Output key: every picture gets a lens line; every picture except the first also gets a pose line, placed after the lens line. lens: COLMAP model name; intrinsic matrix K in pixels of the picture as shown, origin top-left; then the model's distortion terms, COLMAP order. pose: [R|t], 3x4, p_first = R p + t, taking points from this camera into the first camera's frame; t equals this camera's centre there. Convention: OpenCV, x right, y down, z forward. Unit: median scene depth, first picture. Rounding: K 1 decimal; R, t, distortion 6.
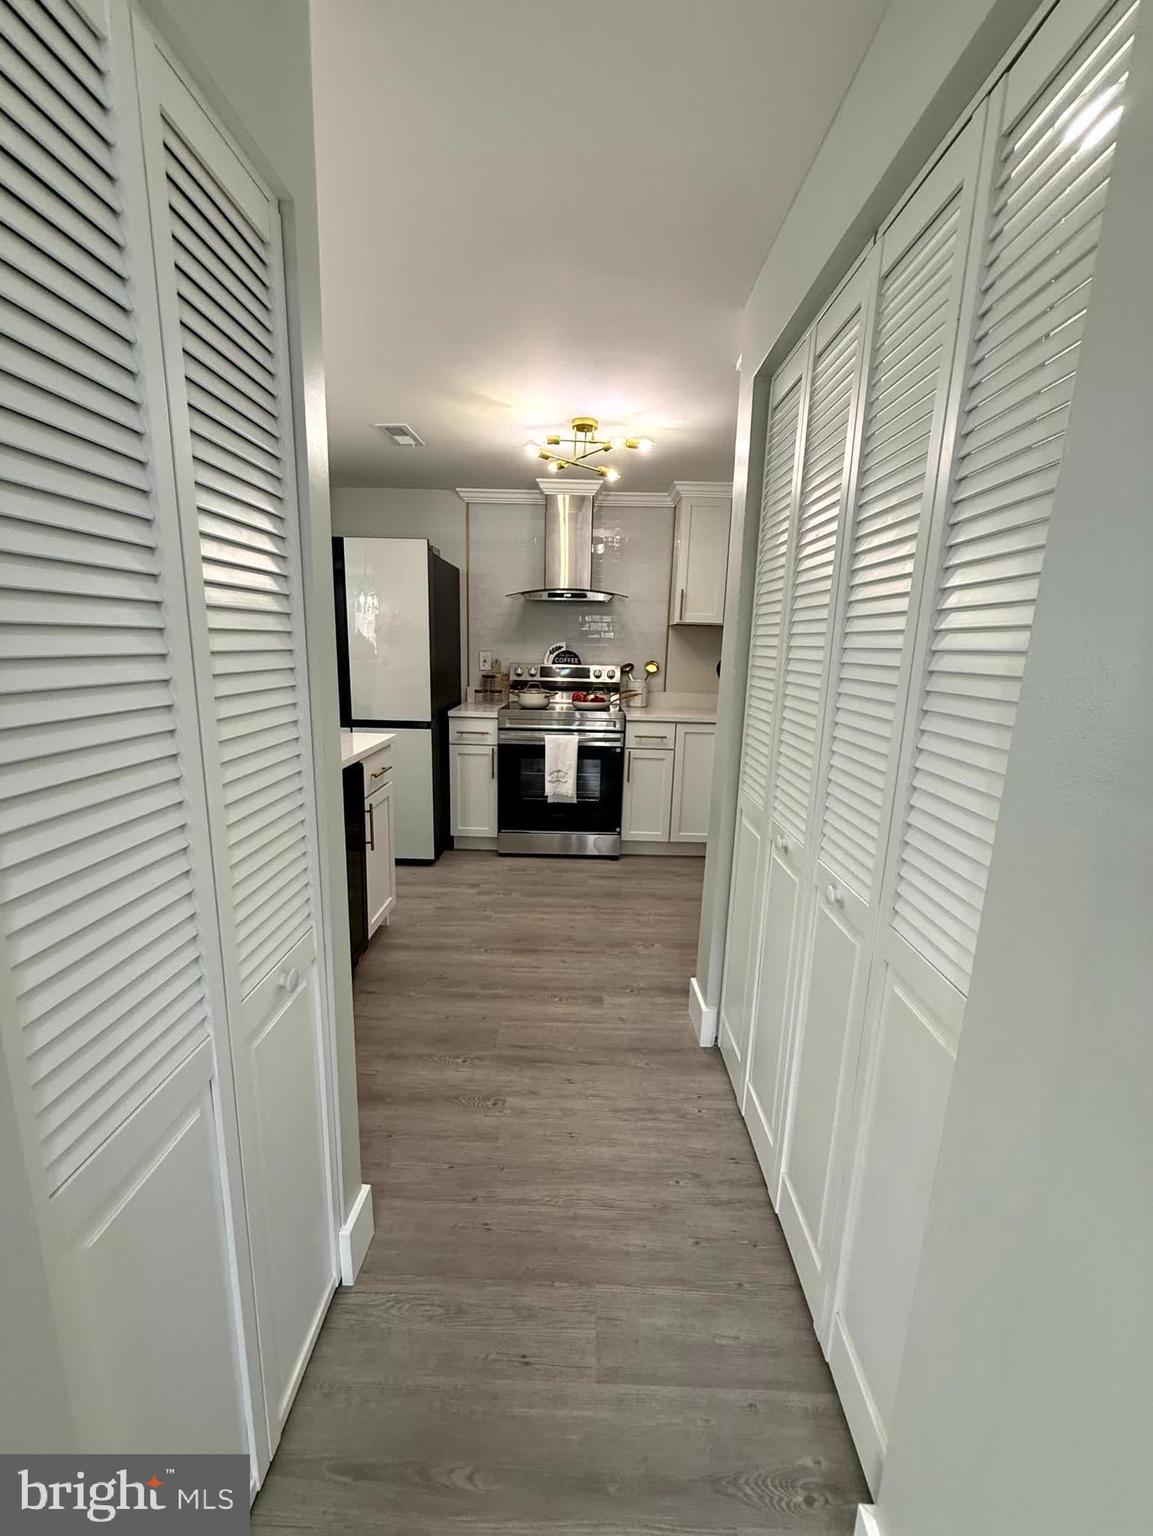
lens RADIAL K [[612.4, 0, 577.6], [0, 612.4, 764.2], [0, 0, 1]] dist [0.001989, 0.000137]
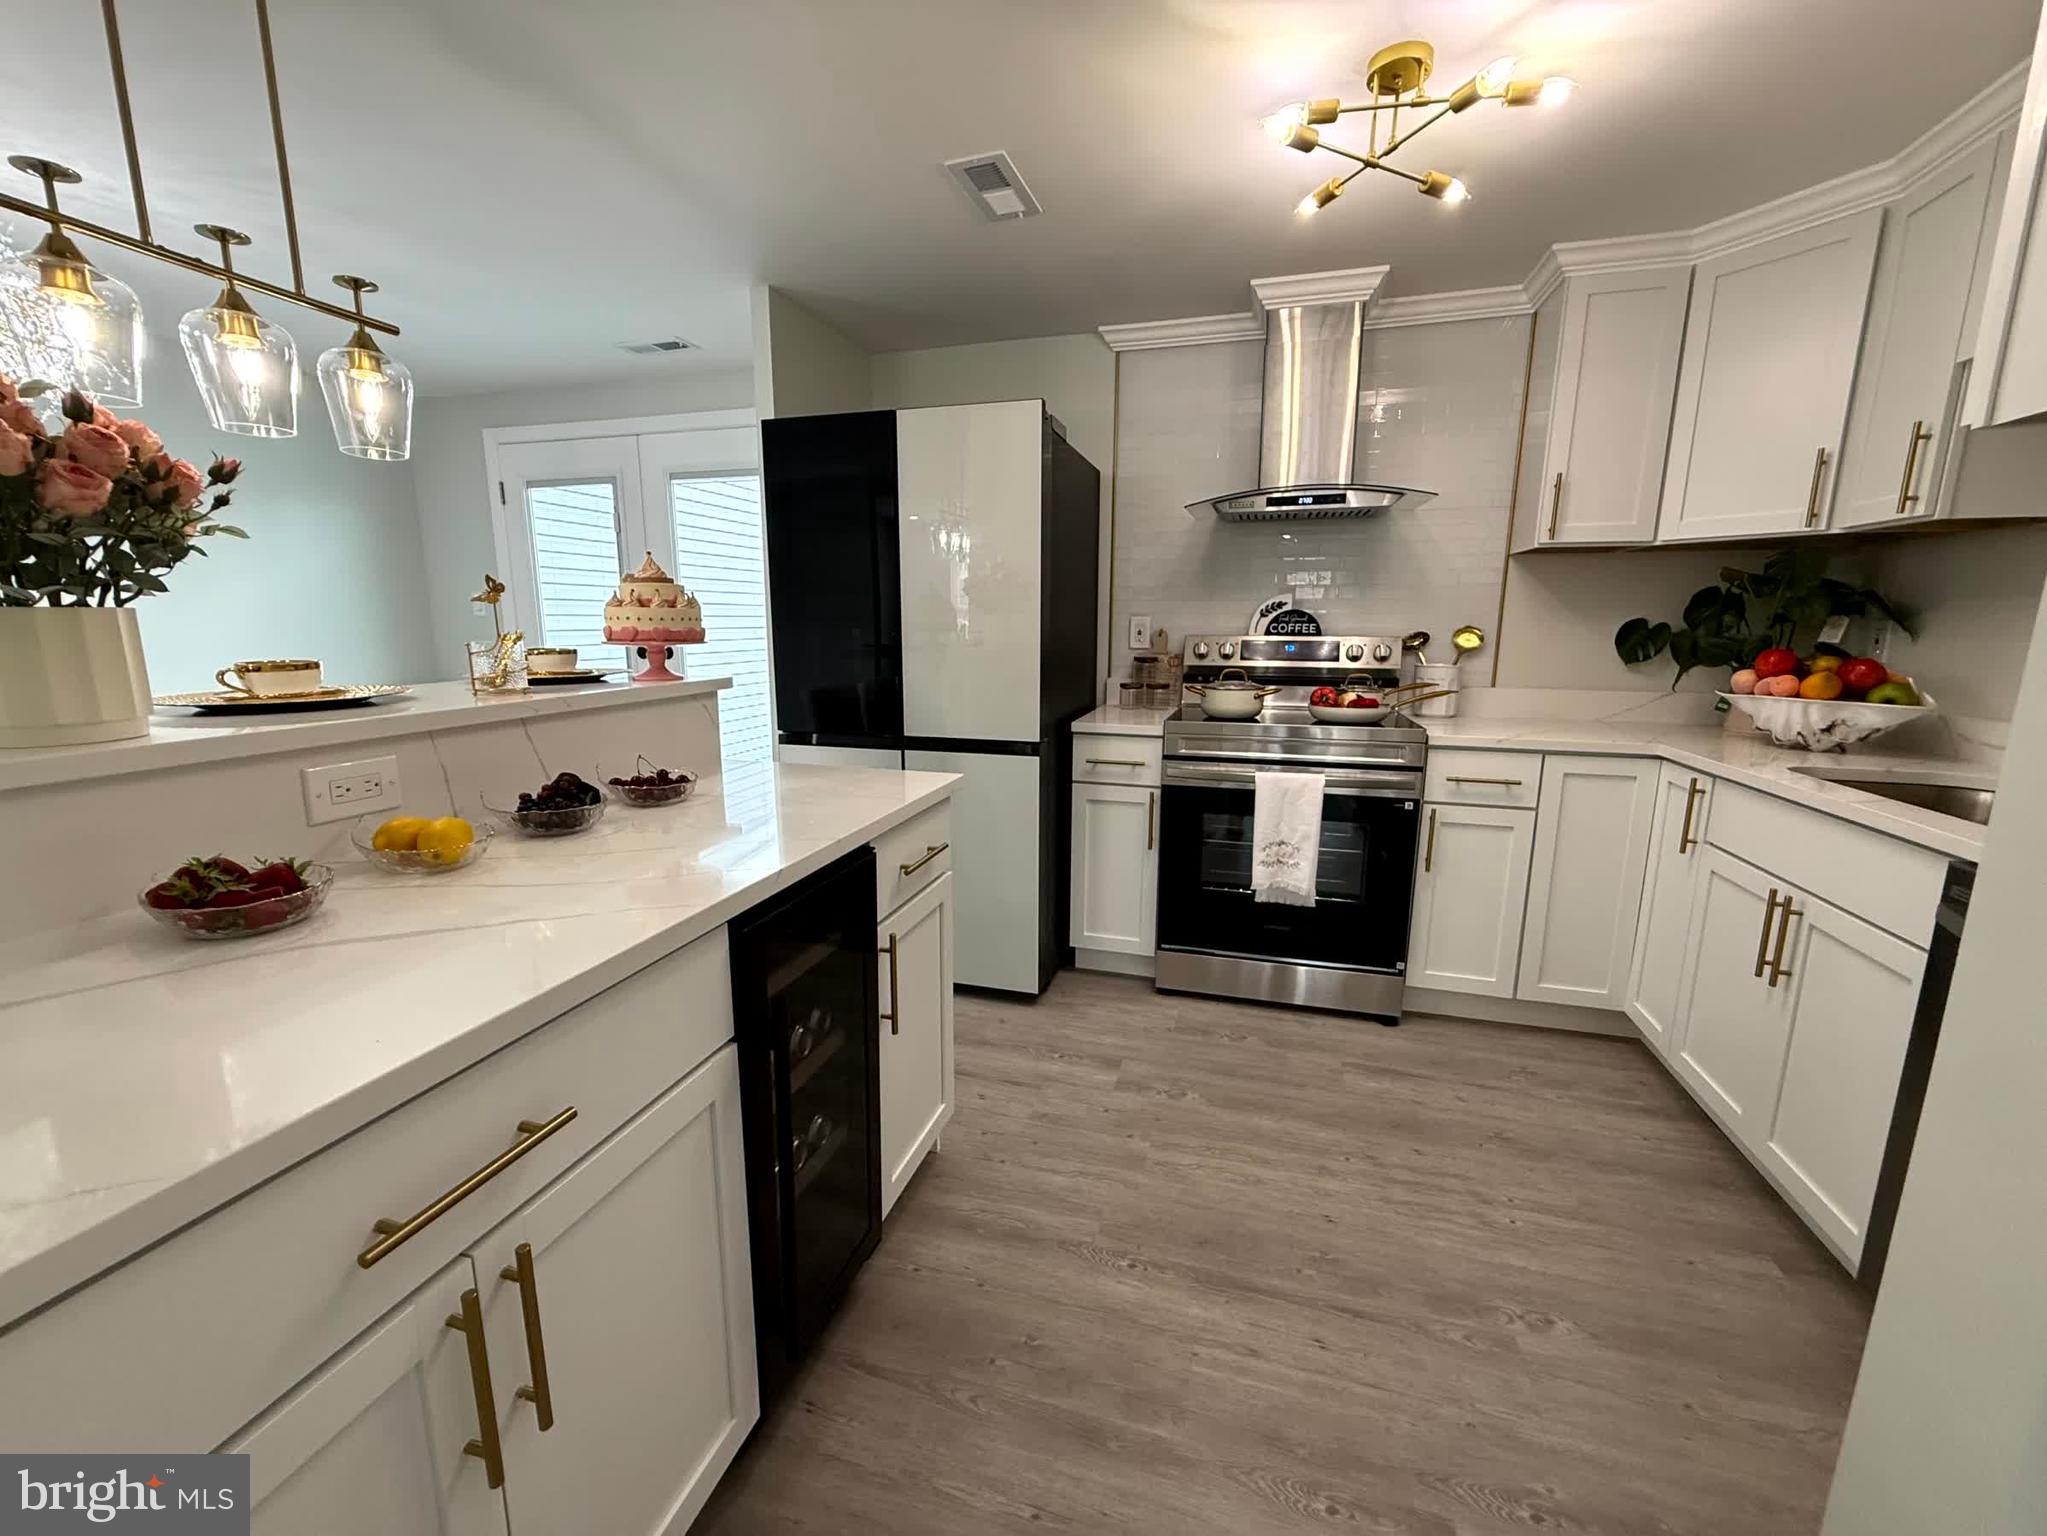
lens RADIAL K [[814.5, 0, 1019.4], [0, 814.5, 767.3], [0, 0, 1]] dist [-0.001483, 0.000754]
pose [[0.960952, 0.027916, -0.275304, -0.054526], [-0.032688, 0.999384, -0.012762, -0.035304], [0.274778, 0.021263, 0.961273, 0.286337]]
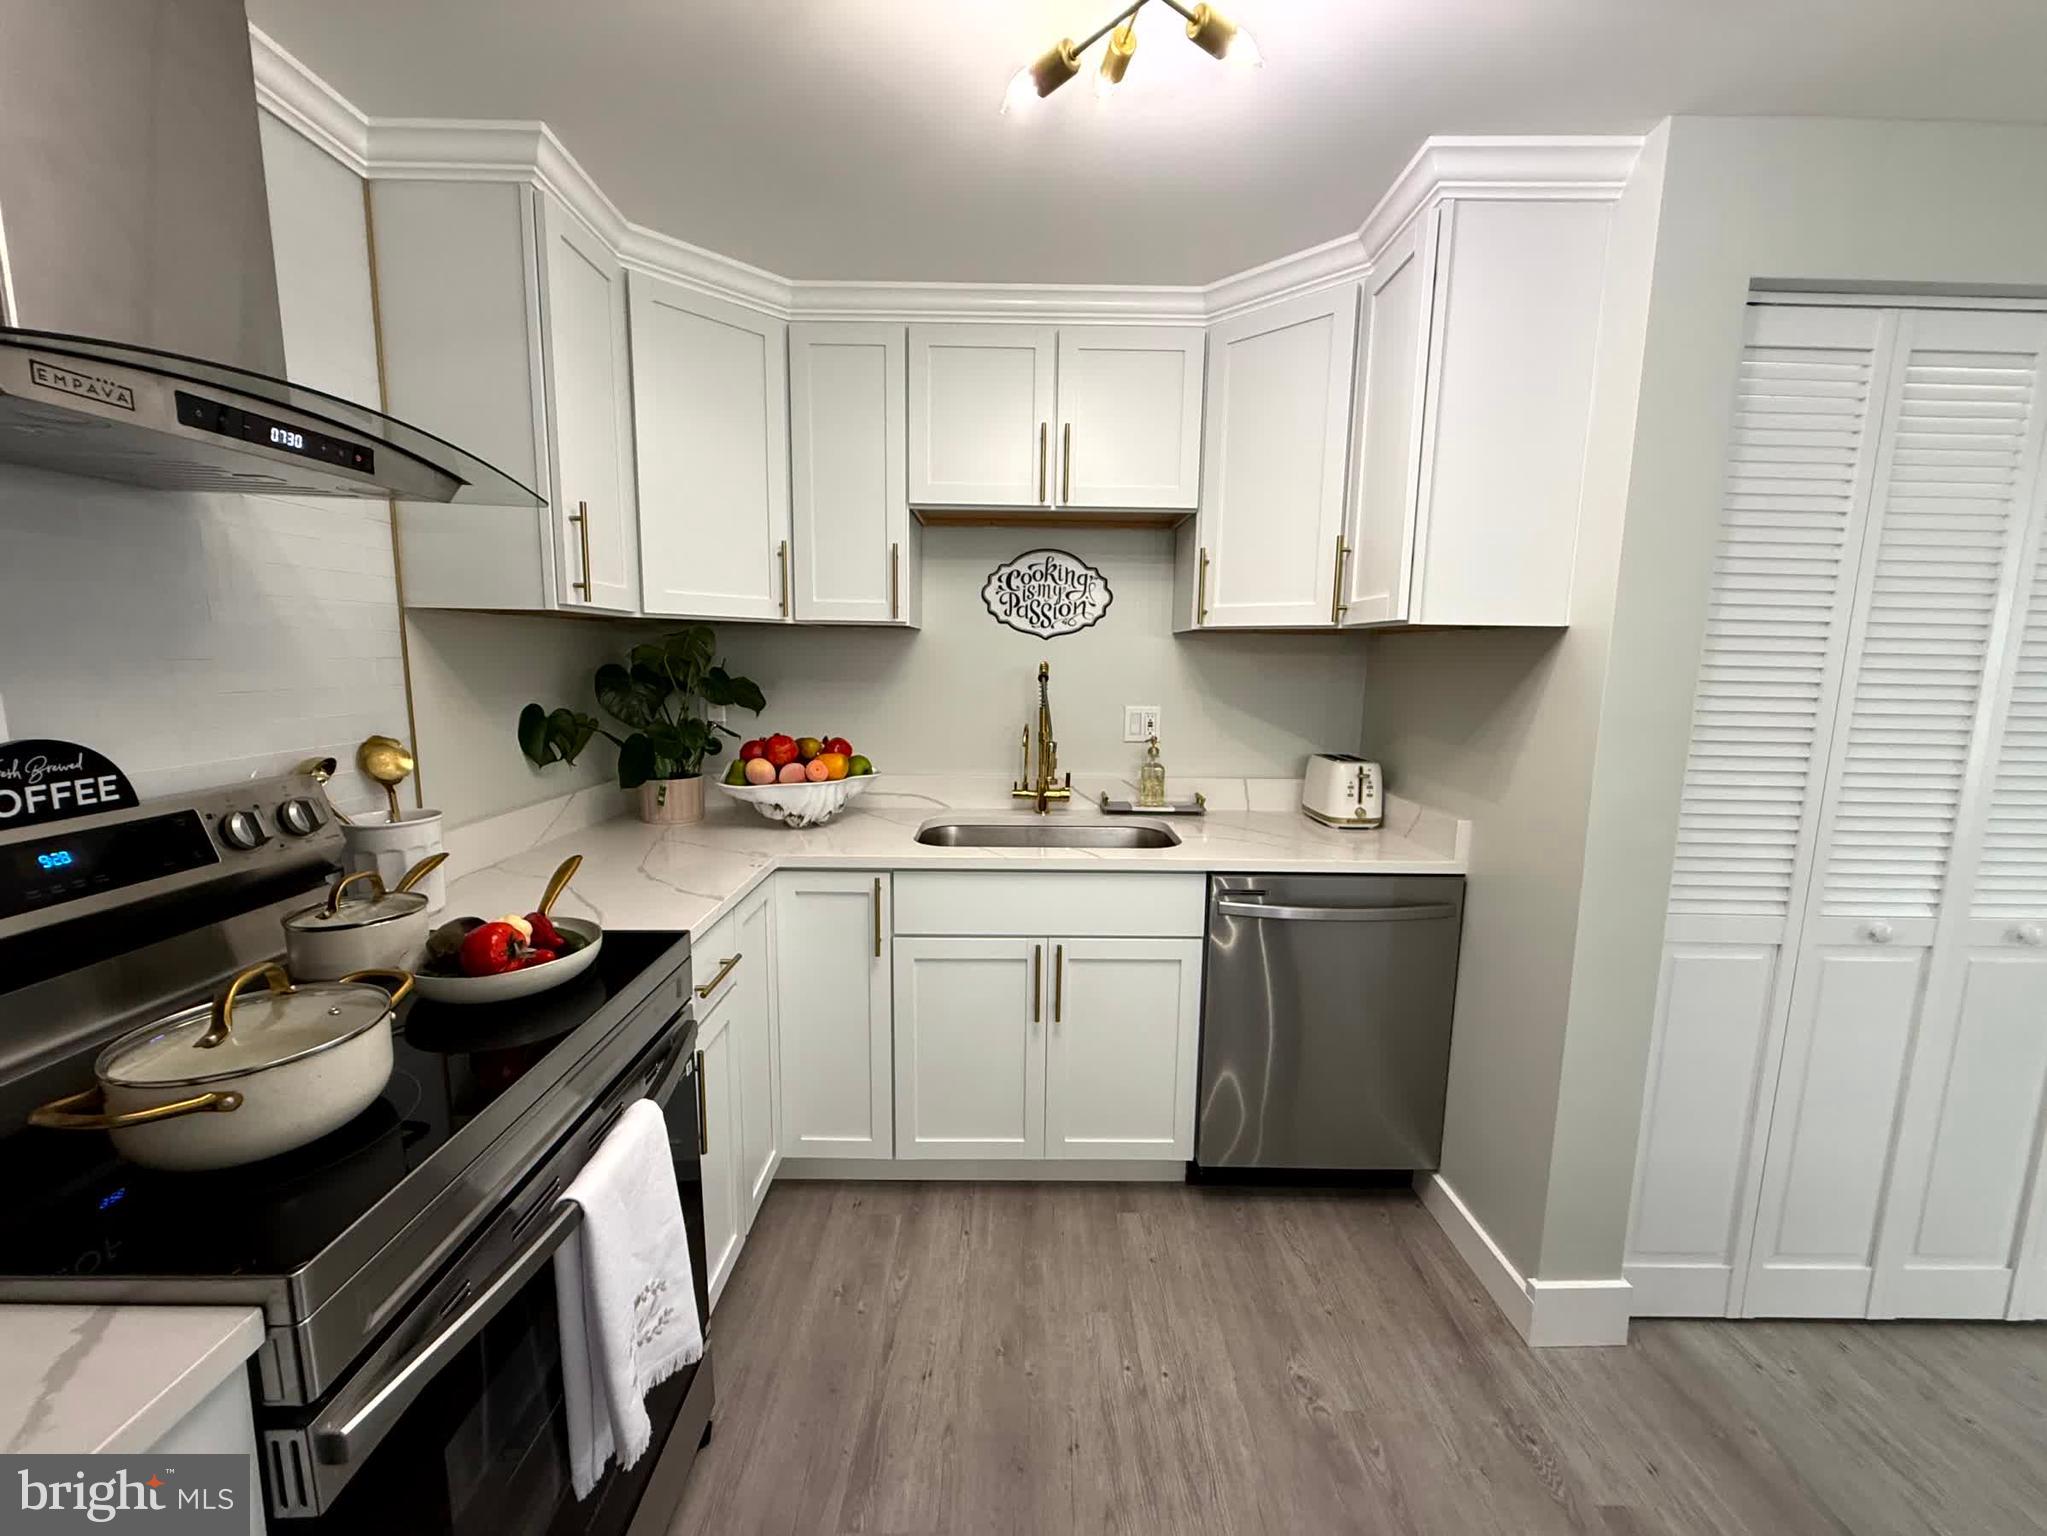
lens RADIAL K [[814.5, 0, 1019.2], [0, 814.5, 768.0], [0, 0, 1]] dist [-0.001483, 0.000754]
pose [[-0.017444, -0.165130, 0.986118, -0.274230], [0.178073, 0.969987, 0.165579, -0.187977], [-0.983863, 0.178489, 0.012485, 0.821944]]
